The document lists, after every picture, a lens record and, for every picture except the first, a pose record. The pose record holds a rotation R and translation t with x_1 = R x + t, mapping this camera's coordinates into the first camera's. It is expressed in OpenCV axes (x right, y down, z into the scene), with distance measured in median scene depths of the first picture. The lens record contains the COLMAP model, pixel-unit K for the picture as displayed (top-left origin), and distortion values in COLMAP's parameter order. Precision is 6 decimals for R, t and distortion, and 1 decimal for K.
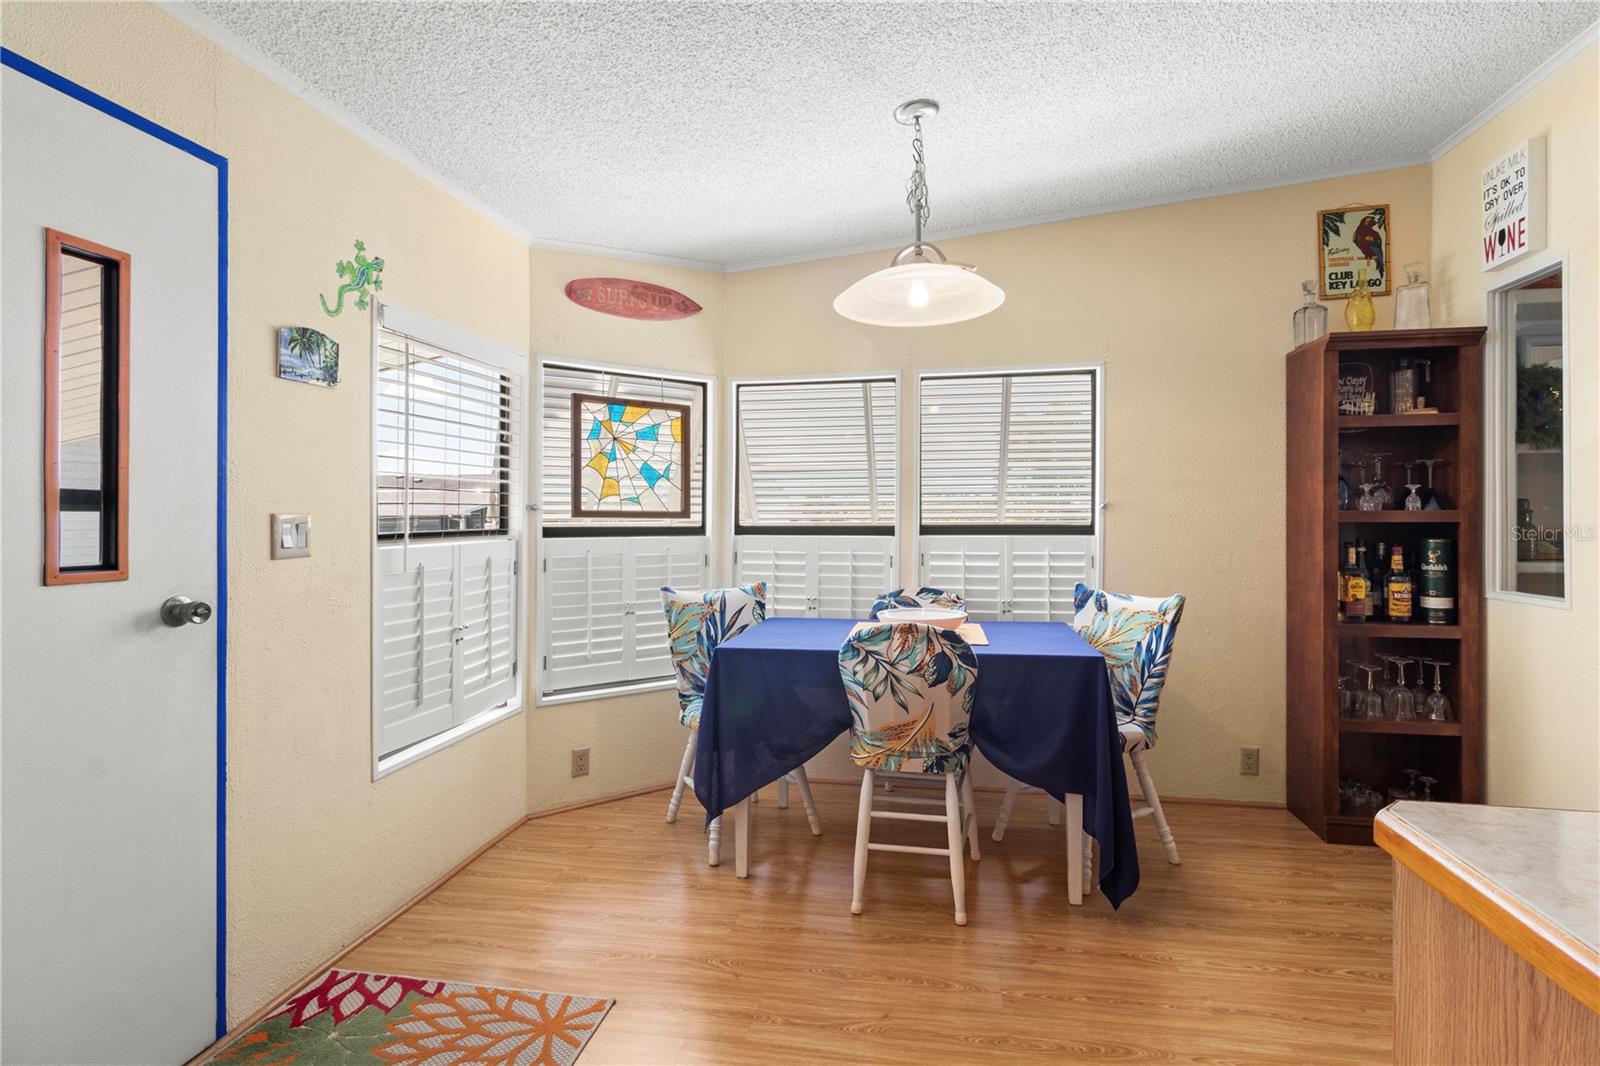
lens RADIAL K [[745.1, 0, 810.9], [0, 745.1, 514.9], [0, 0, 1]] dist [0.000238, 0.000134]
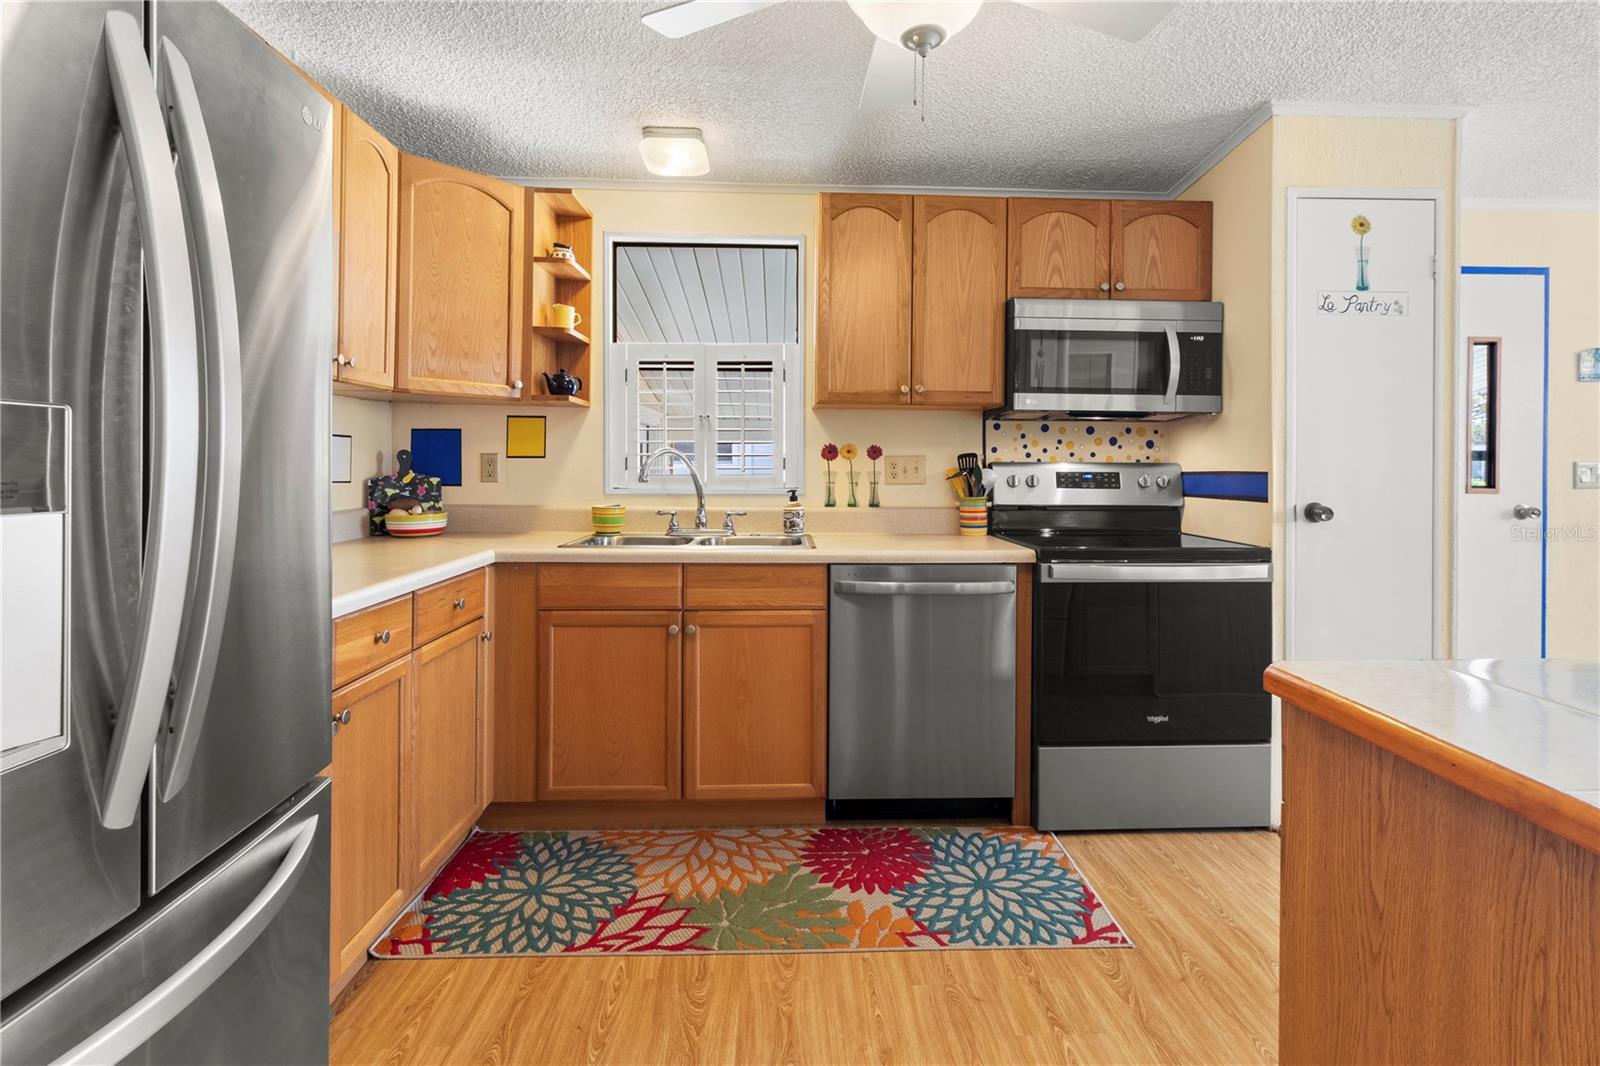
lens RADIAL K [[765.2, 0, 816.2], [0, 765.2, 465.0], [0, 0, 1]] dist [-0.001405, 0.000284]
pose [[0.210688, 0.003700, -0.977546, 0.557426], [-0.004012, 0.999988, 0.002920, 0.006432], [0.977545, 0.003307, 0.210700, -0.954007]]
